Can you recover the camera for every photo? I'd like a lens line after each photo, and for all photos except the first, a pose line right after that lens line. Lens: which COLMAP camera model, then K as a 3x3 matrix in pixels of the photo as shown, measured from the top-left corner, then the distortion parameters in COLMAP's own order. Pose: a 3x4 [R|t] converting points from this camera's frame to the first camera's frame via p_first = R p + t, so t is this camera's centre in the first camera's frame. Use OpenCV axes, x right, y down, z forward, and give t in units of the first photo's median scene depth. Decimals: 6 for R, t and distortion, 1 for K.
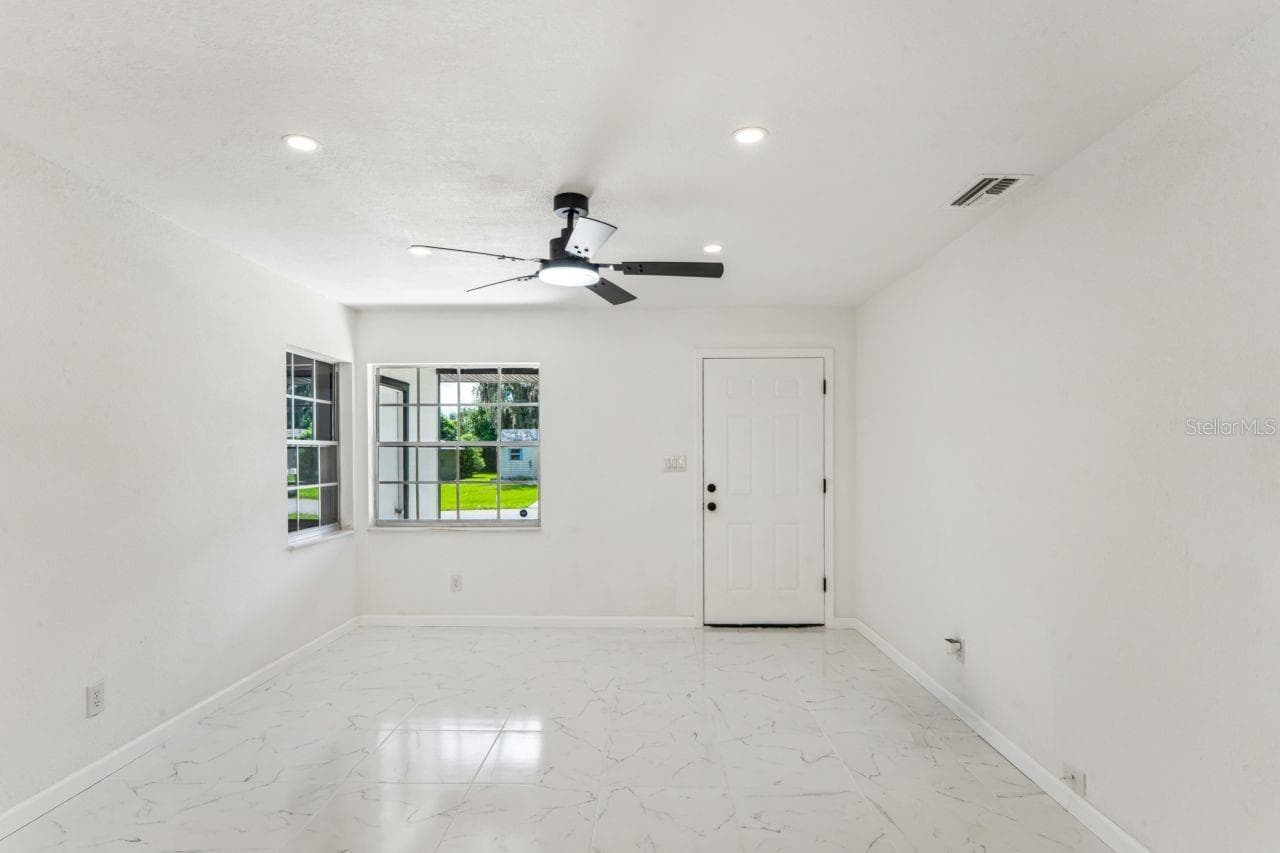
lens RADIAL K [[667.8, 0, 639.5], [0, 667.8, 447.5], [0, 0, 1]] dist [-0.001341, -0.000260]
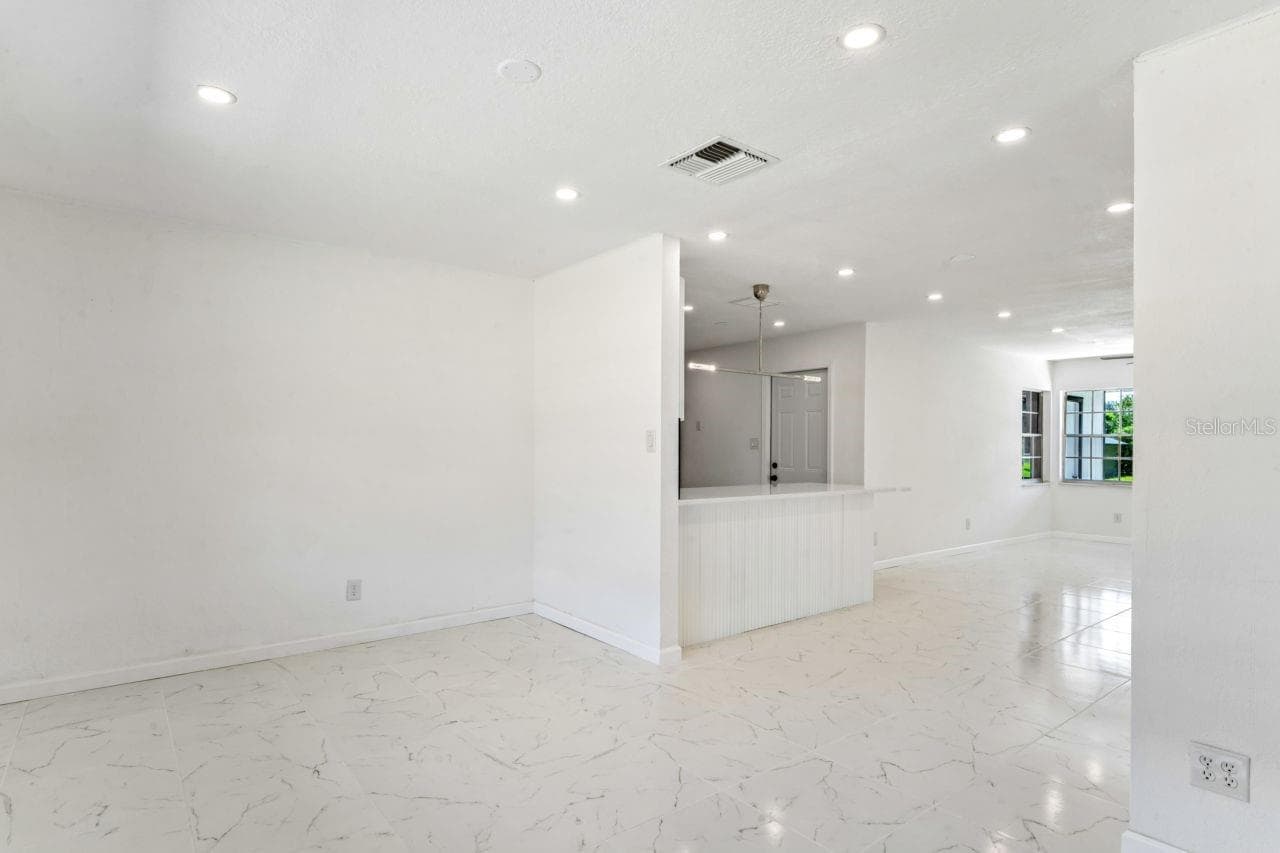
lens RADIAL K [[667.8, 0, 639.5], [0, 667.8, 447.5], [0, 0, 1]] dist [-0.001341, -0.000260]
pose [[0.634524, 0.007670, -0.772865, 0.265909], [-0.003370, 0.999969, 0.007157, 0.018660], [0.772896, -0.001937, 0.634530, -1.020440]]
